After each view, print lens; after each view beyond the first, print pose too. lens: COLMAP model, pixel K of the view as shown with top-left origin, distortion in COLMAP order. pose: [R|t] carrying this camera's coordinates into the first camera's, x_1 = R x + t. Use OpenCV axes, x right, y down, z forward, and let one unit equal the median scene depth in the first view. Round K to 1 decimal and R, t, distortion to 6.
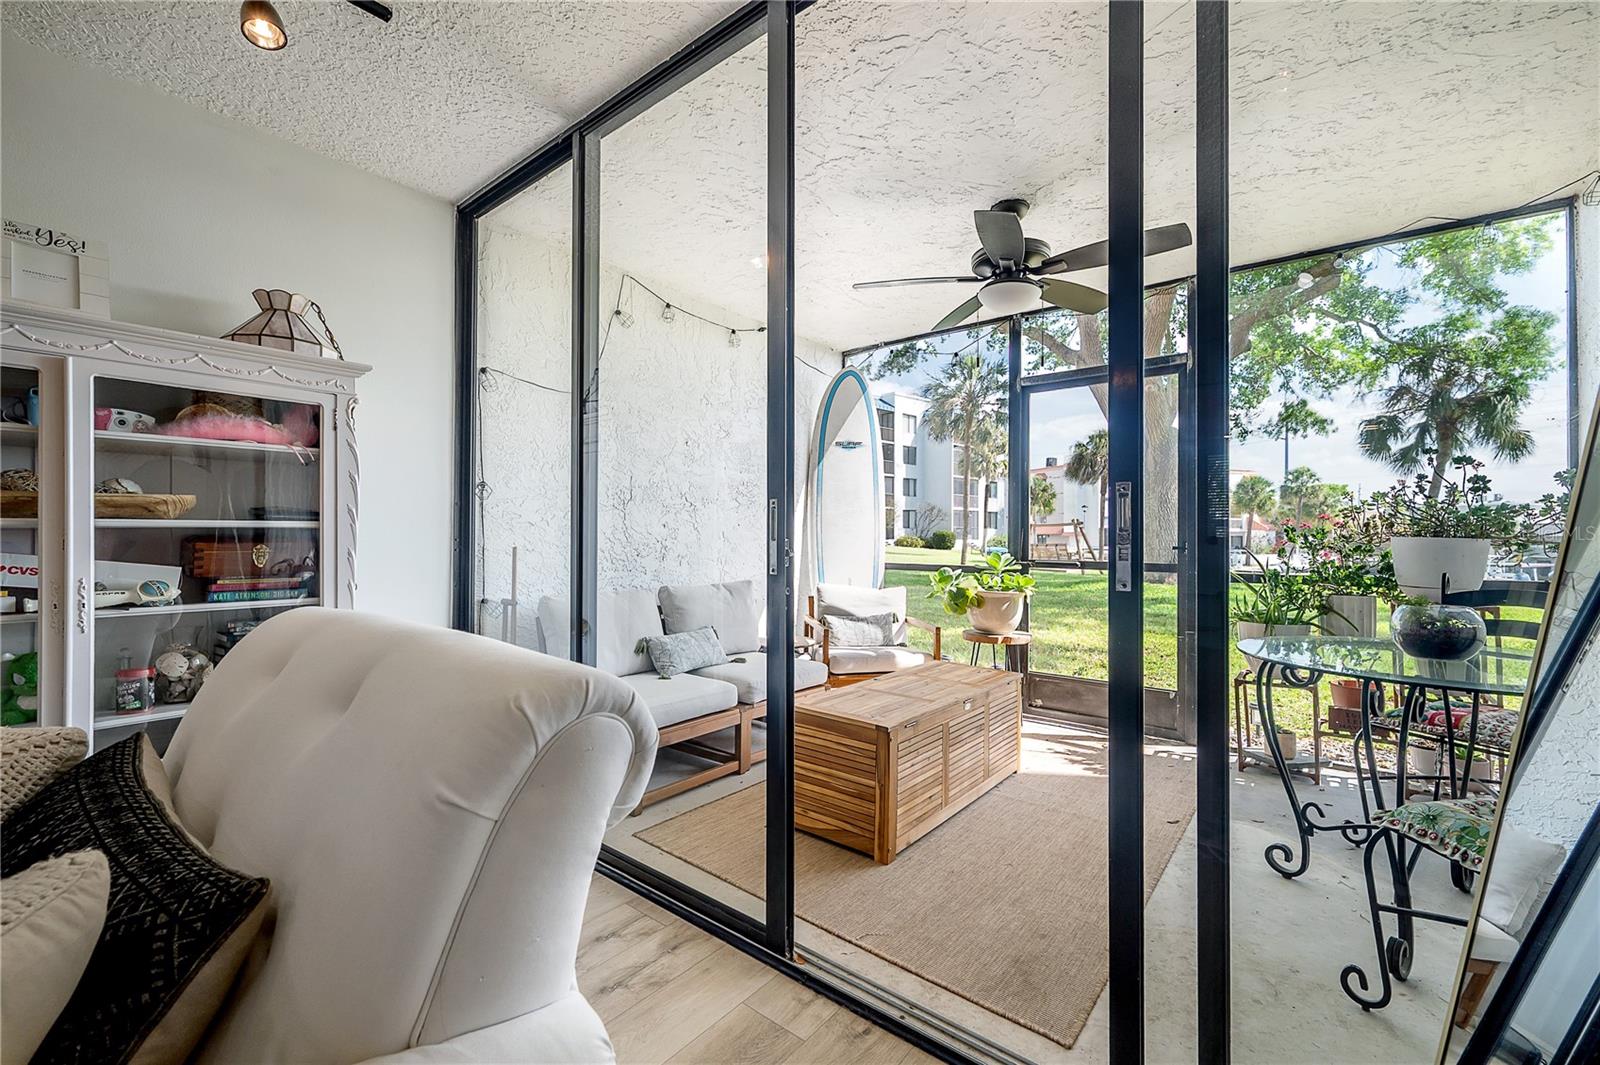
lens RADIAL K [[678.7, 0, 799.3], [0, 678.7, 531.4], [0, 0, 1]] dist [0.016723, 0.000176]
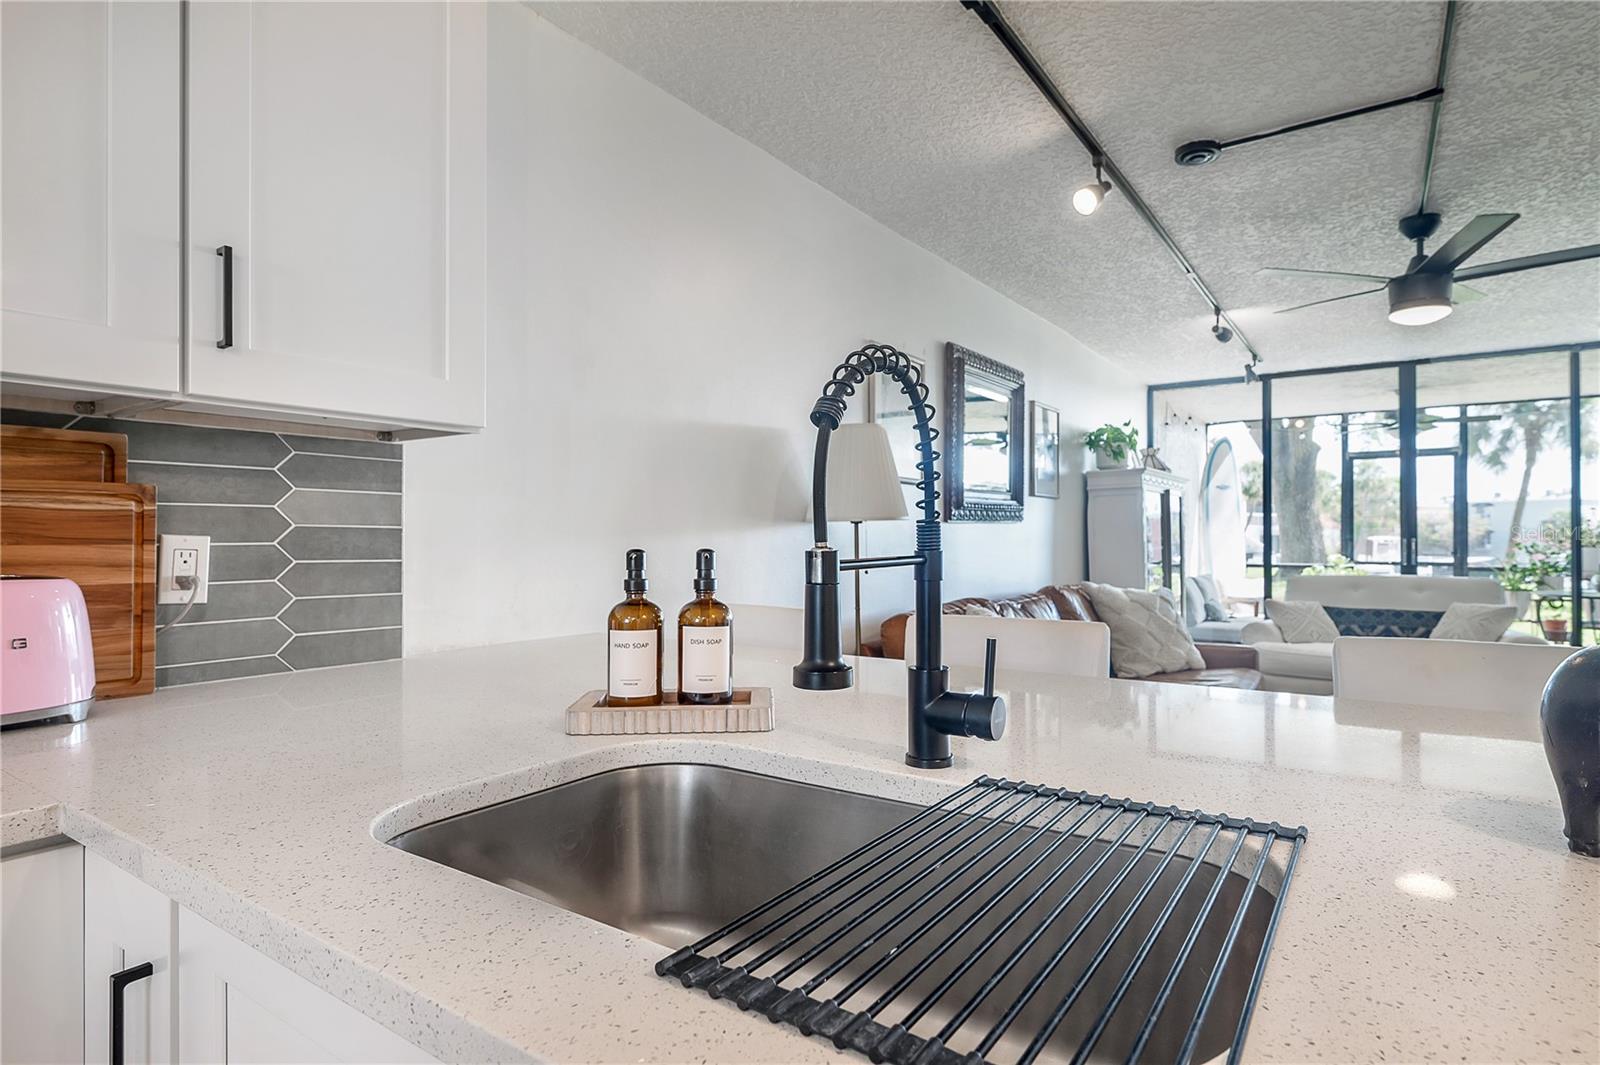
lens RADIAL K [[842.2, 0, 802.8], [0, 842.2, 532.4], [0, 0, 1]] dist [-0.002154, 0.000214]
pose [[0.998099, -0.004584, 0.061454, -0.242642], [0.004352, 0.999983, 0.003915, -0.008616], [-0.061471, -0.003640, 0.998102, -0.208294]]
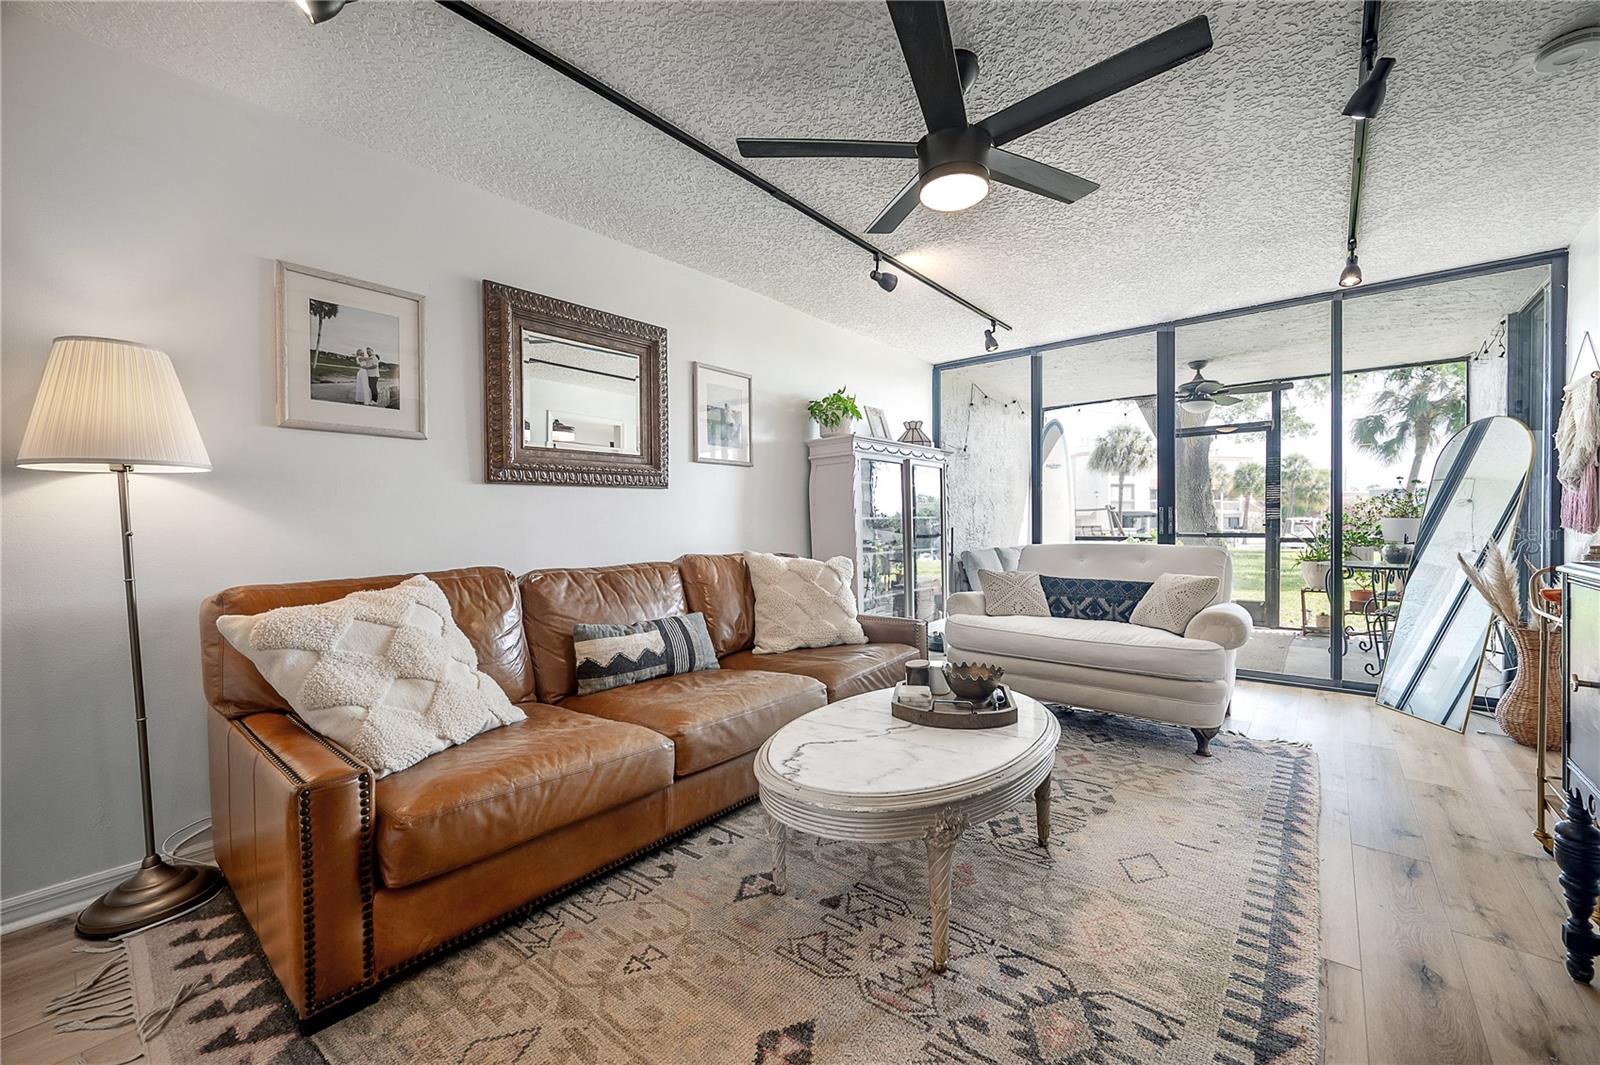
lens RADIAL K [[636.8, 0, 793.6], [0, 636.8, 536.6], [0, 0, 1]] dist [-0.001220, 0.000852]
pose [[0.999531, -0.011071, -0.028558, -0.128207], [0.011909, 0.999499, 0.029339, -0.001957], [0.028219, -0.029665, 0.999161, -0.145318]]
